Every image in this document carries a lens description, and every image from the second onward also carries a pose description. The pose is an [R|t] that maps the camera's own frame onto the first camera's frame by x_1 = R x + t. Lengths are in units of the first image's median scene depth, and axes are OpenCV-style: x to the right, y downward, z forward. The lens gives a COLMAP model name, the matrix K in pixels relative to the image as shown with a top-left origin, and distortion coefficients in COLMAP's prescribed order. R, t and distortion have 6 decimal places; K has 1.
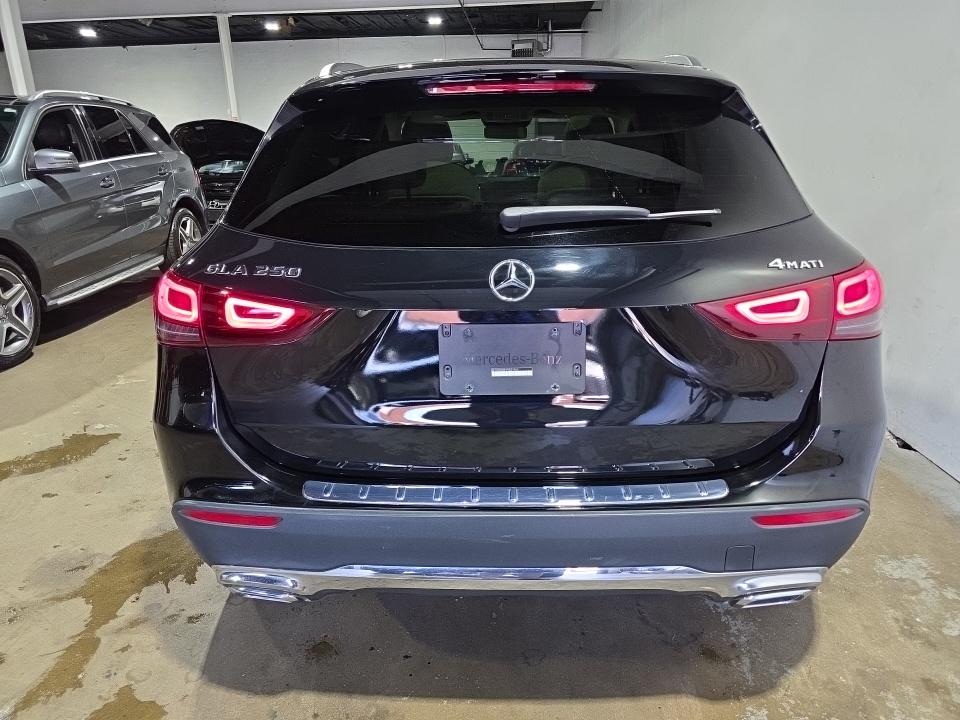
lens RADIAL K [[654.8, 0, 481.3], [0, 654.8, 357.6], [0, 0, 1]] dist [0.030854, -0.028694]
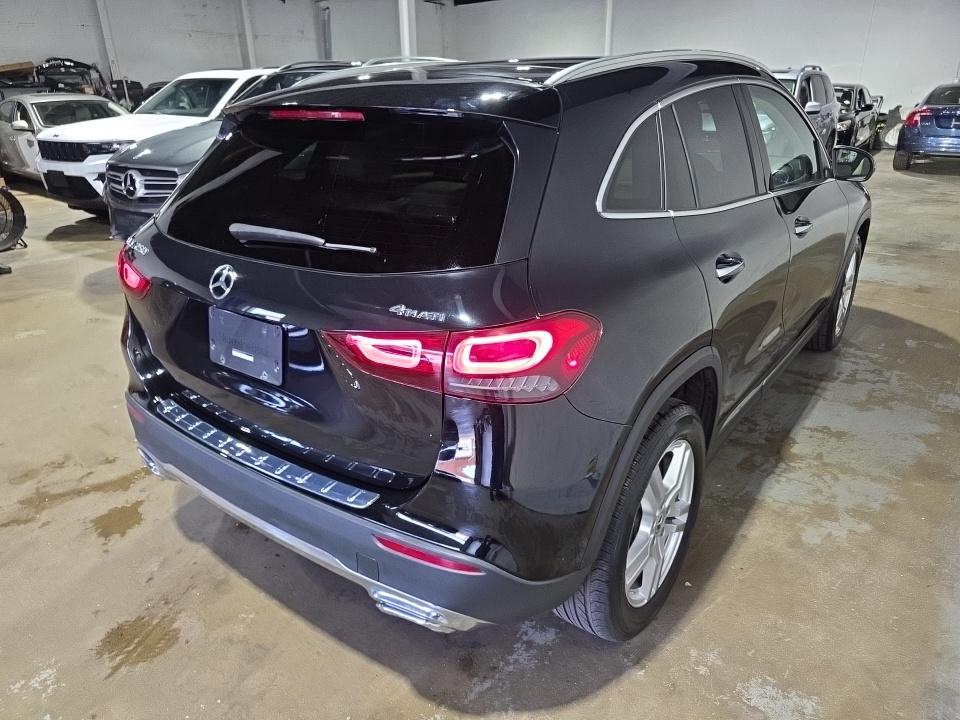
lens RADIAL K [[654.8, 0, 483.9], [0, 654.8, 362.1], [0, 0, 1]] dist [0.030854, -0.028694]
pose [[0.816985, 0.227391, -0.529933, 0.892612], [-0.181192, 0.973653, 0.138450, -0.180597], [0.547454, -0.017092, 0.836661, 0.165330]]
